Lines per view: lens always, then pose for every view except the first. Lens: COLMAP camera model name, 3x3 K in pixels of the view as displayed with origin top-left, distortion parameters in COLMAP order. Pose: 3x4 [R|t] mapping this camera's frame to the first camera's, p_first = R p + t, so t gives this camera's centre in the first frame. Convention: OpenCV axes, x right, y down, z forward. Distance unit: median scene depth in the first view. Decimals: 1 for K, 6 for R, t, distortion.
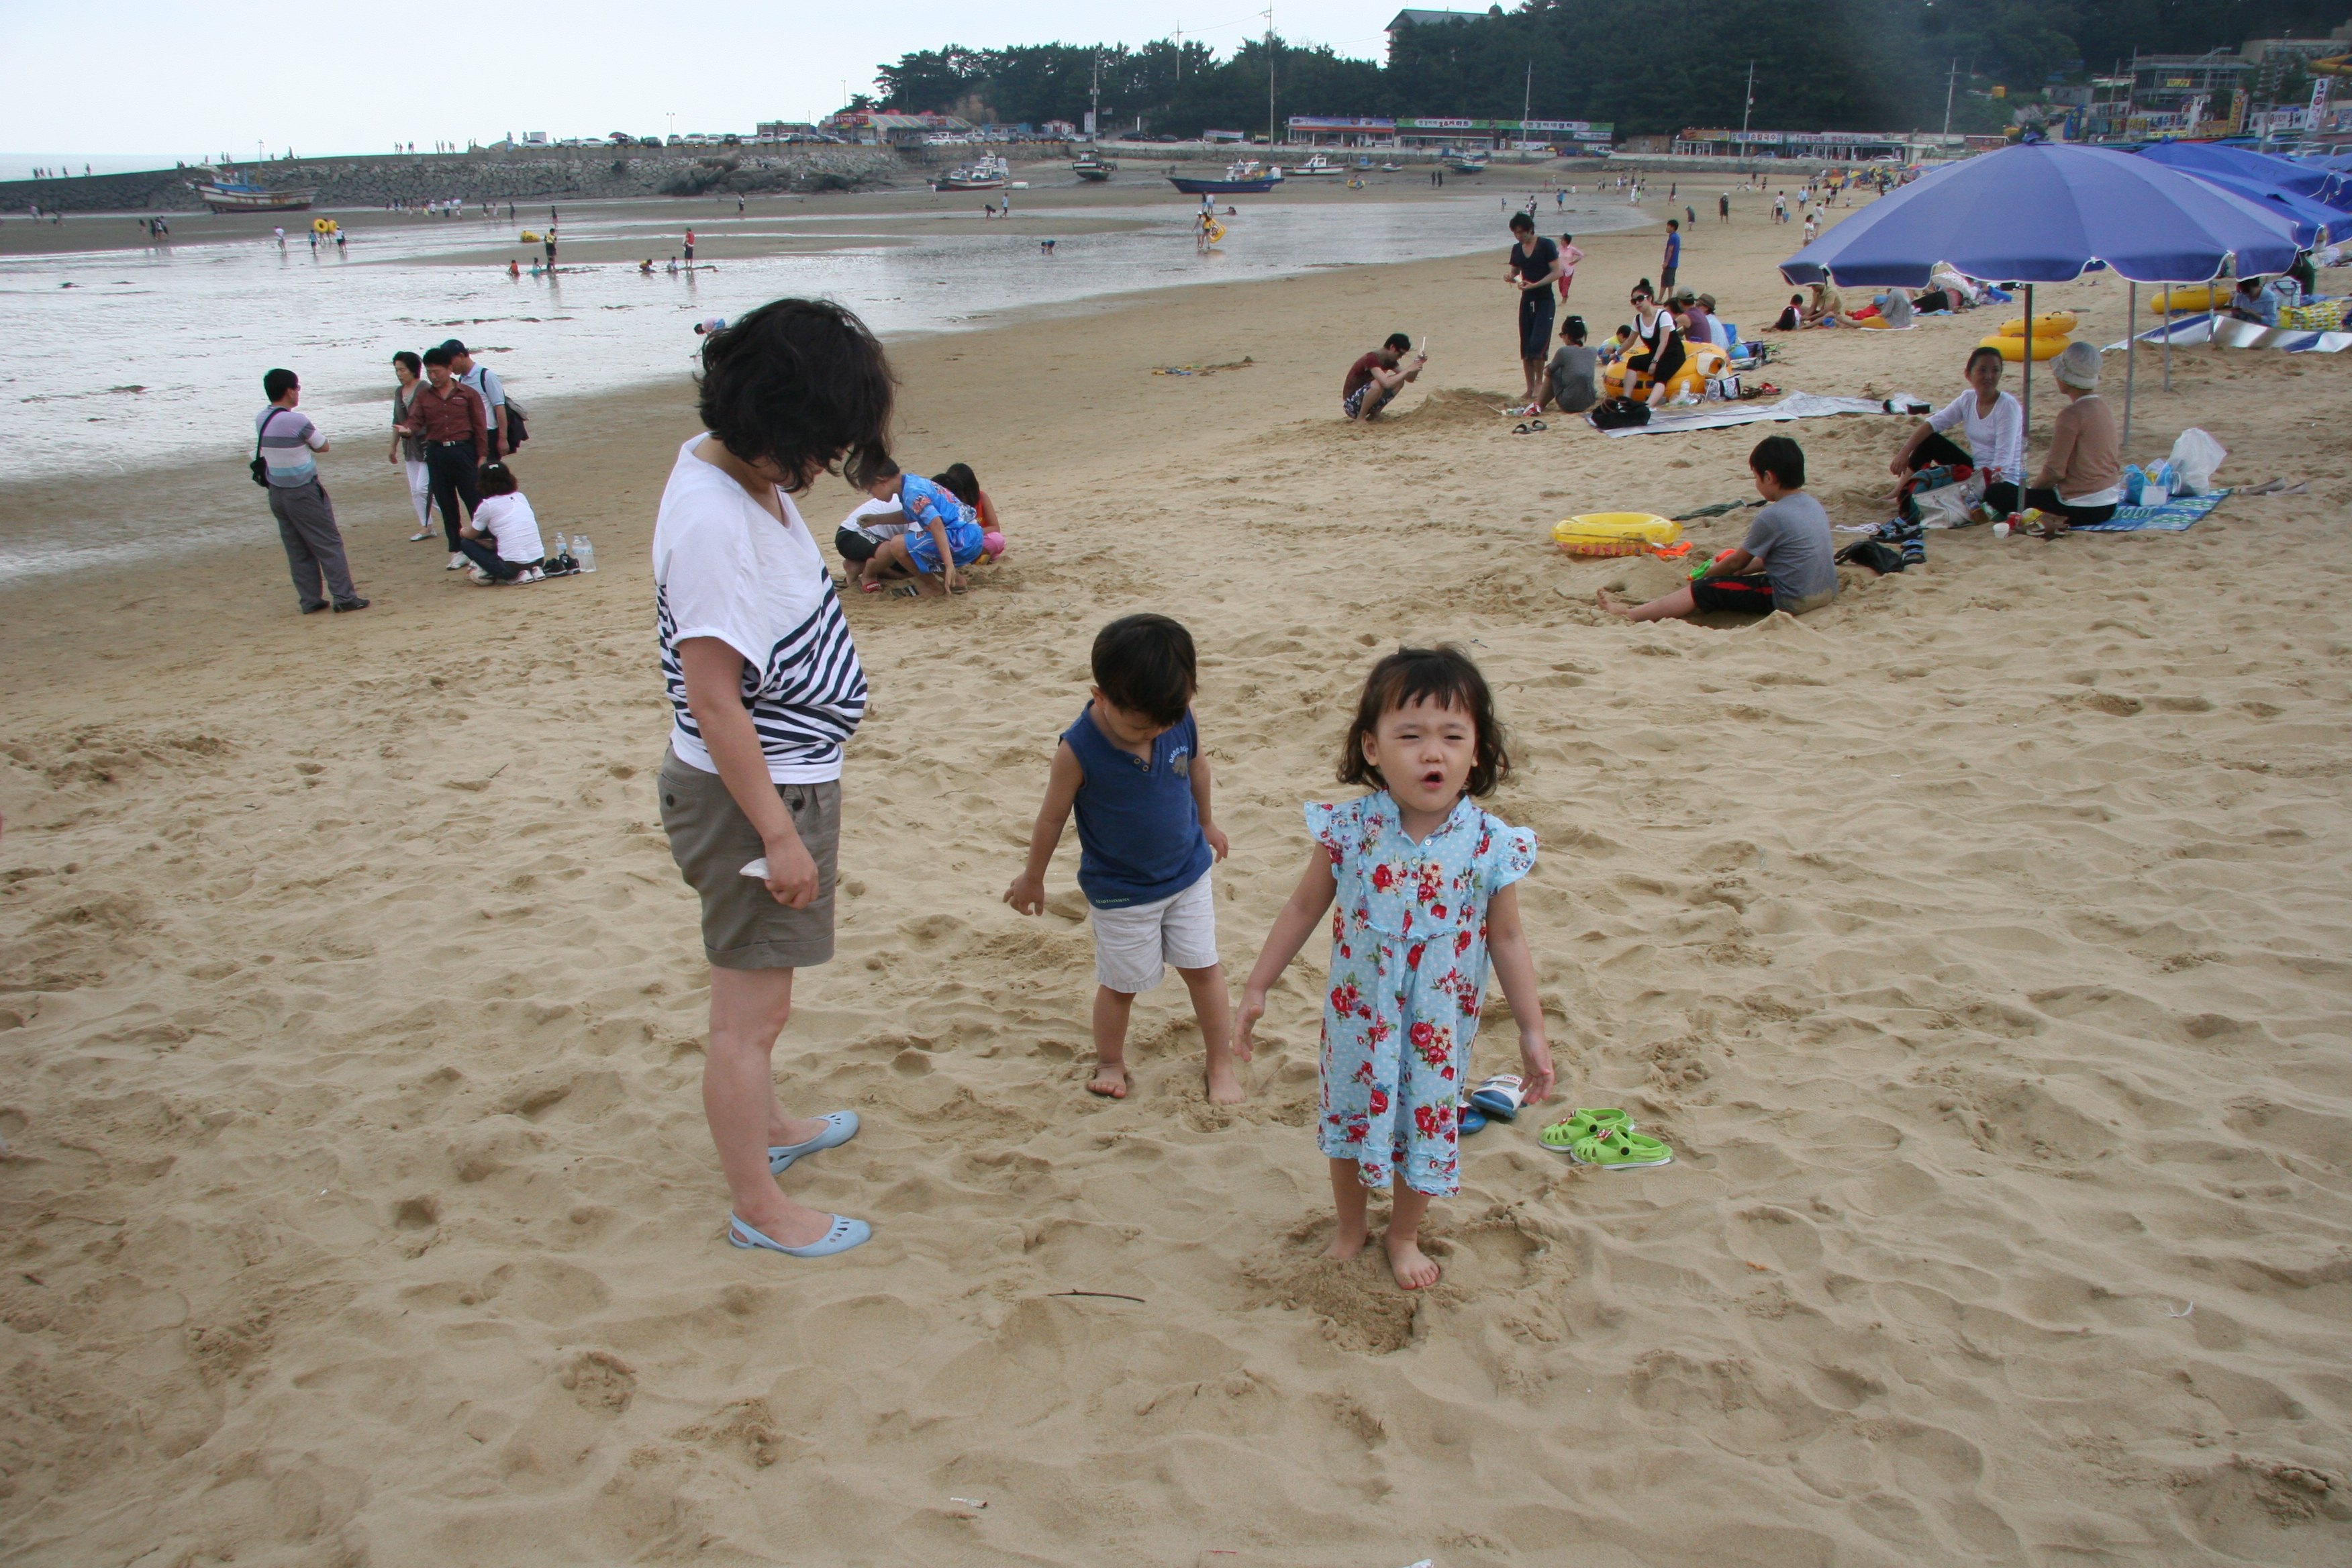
lens RADIAL K [[1873.1, 0, 1193.4], [0, 1873.1, 797.2], [0, 0, 1]] dist [-0.161857, 0.127383]
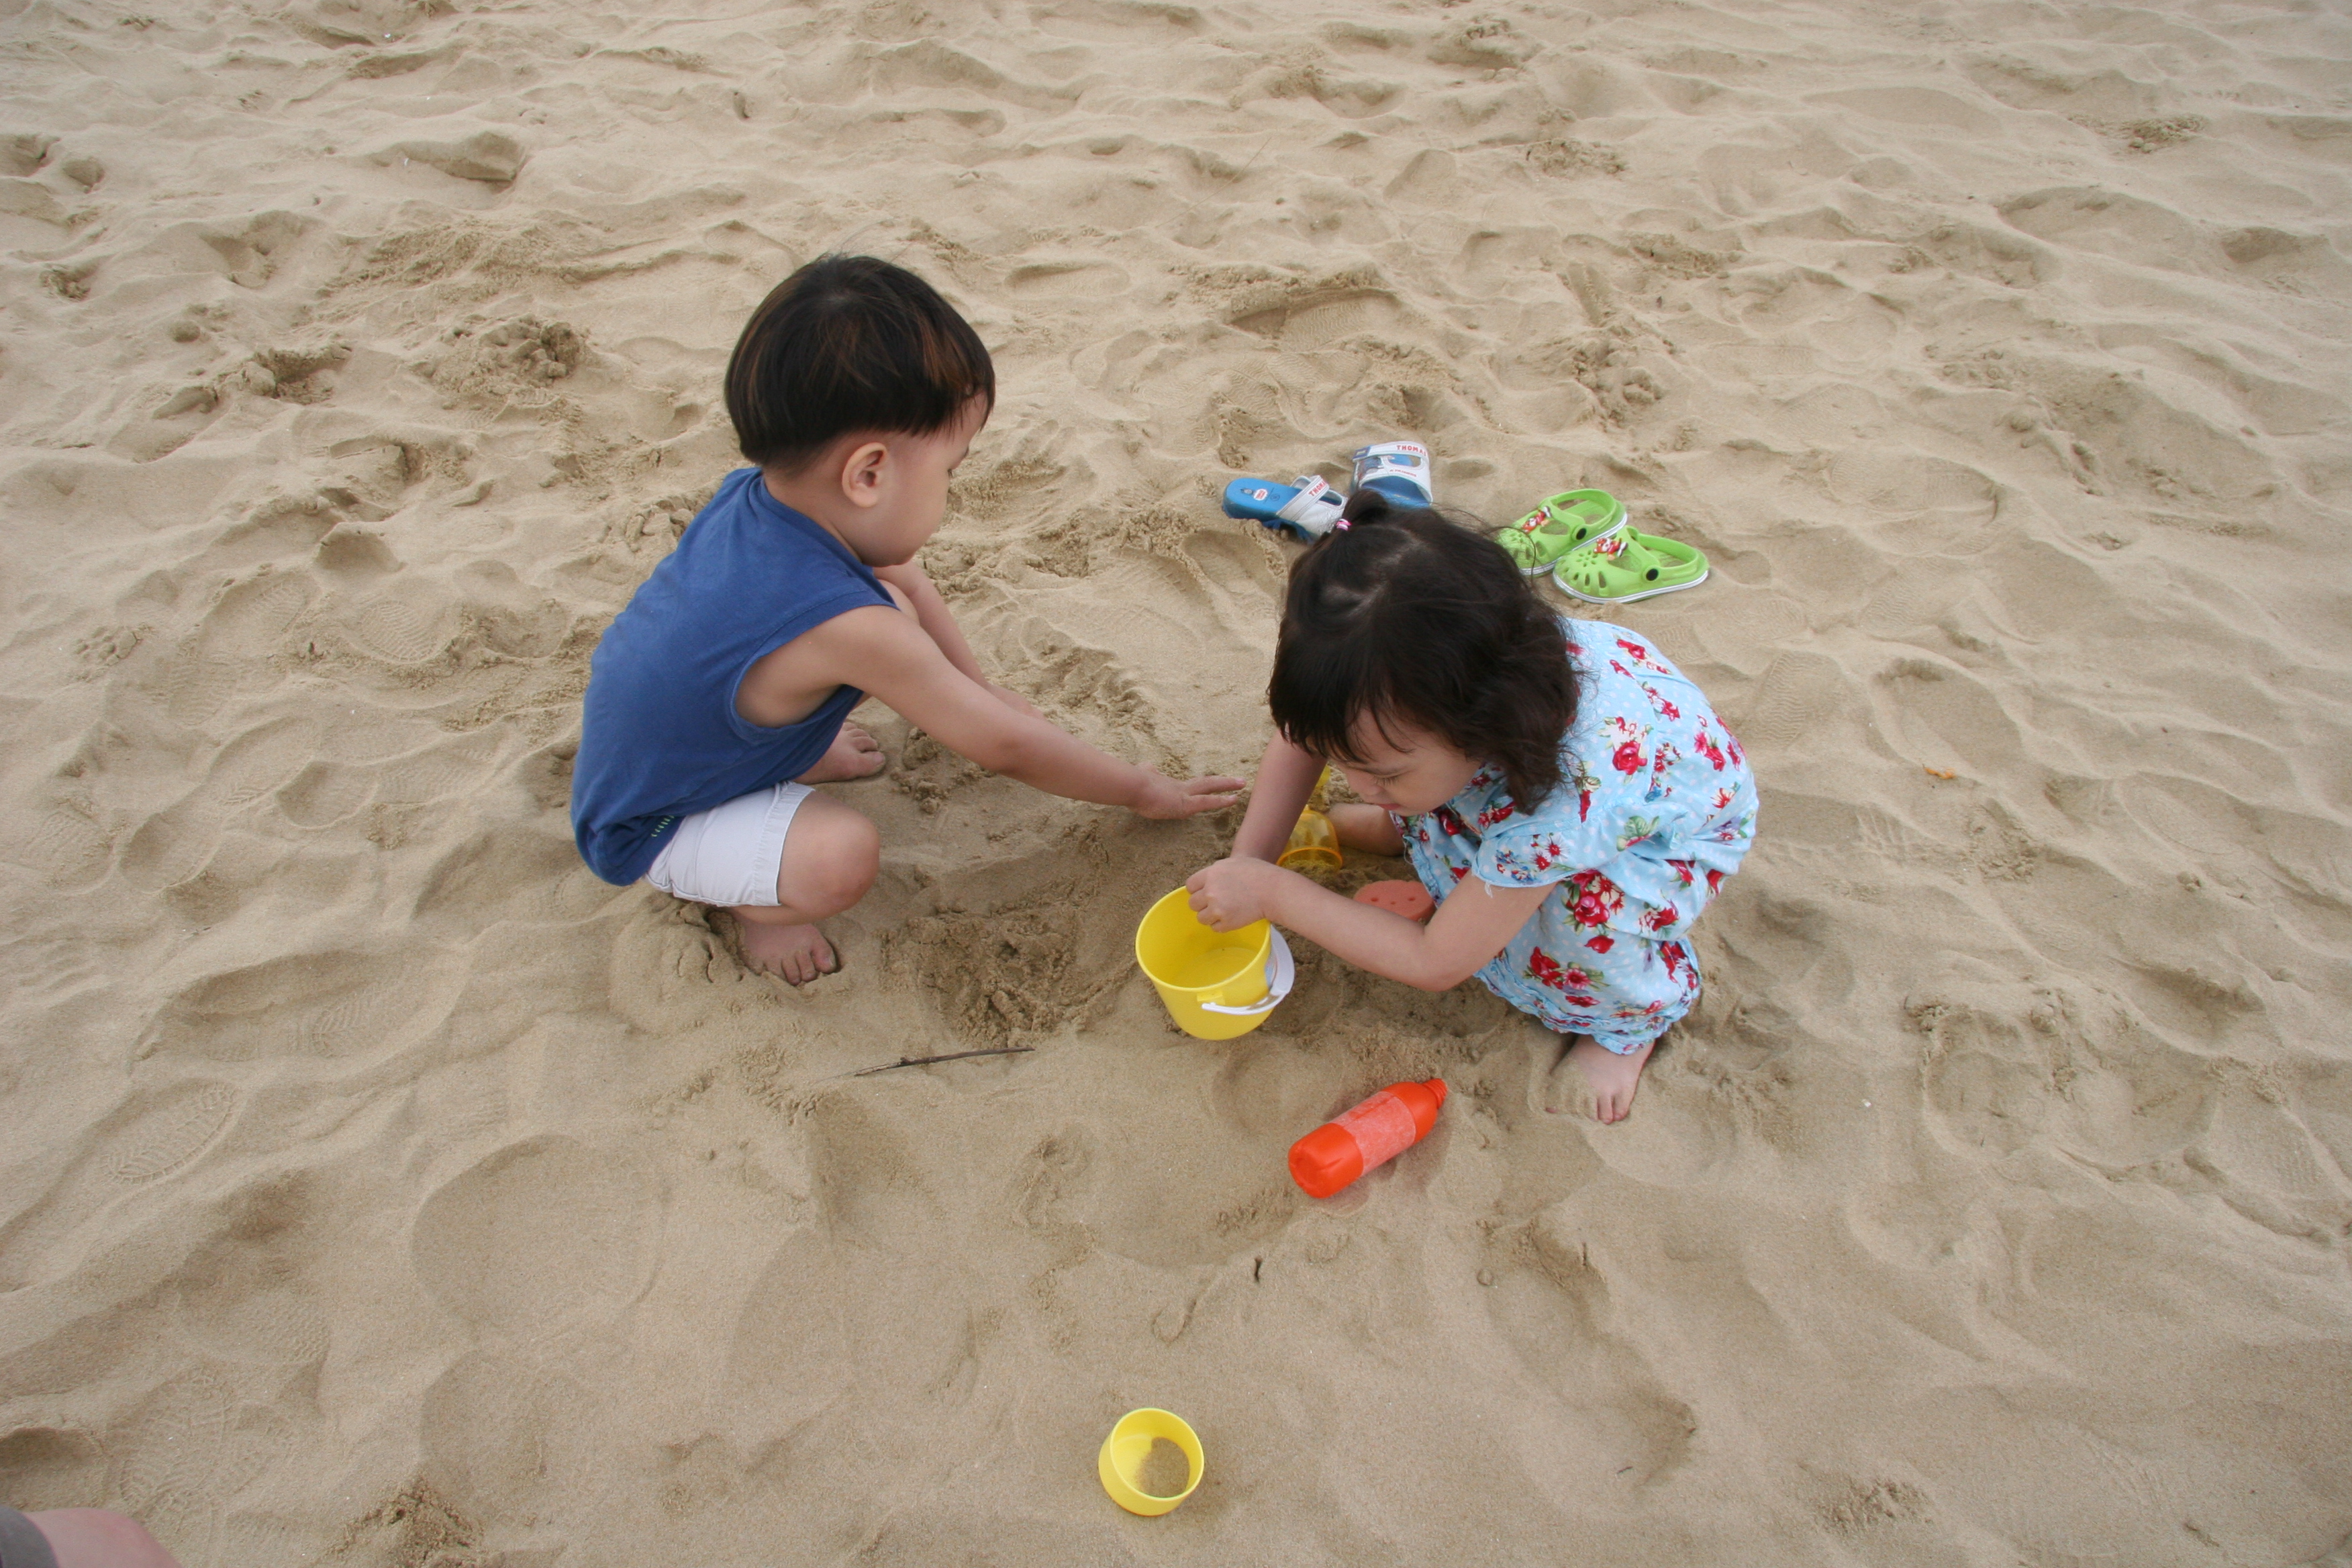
lens RADIAL K [[1873.1, 0, 1098.3], [0, 1873.1, 759.2], [0, 0, 1]] dist [-0.161857, 0.127383]
pose [[0.928781, -0.217000, 0.300460, -0.133282], [0.049809, 0.876404, 0.478994, -0.058970], [-0.367266, -0.429915, 0.824796, 0.481461]]
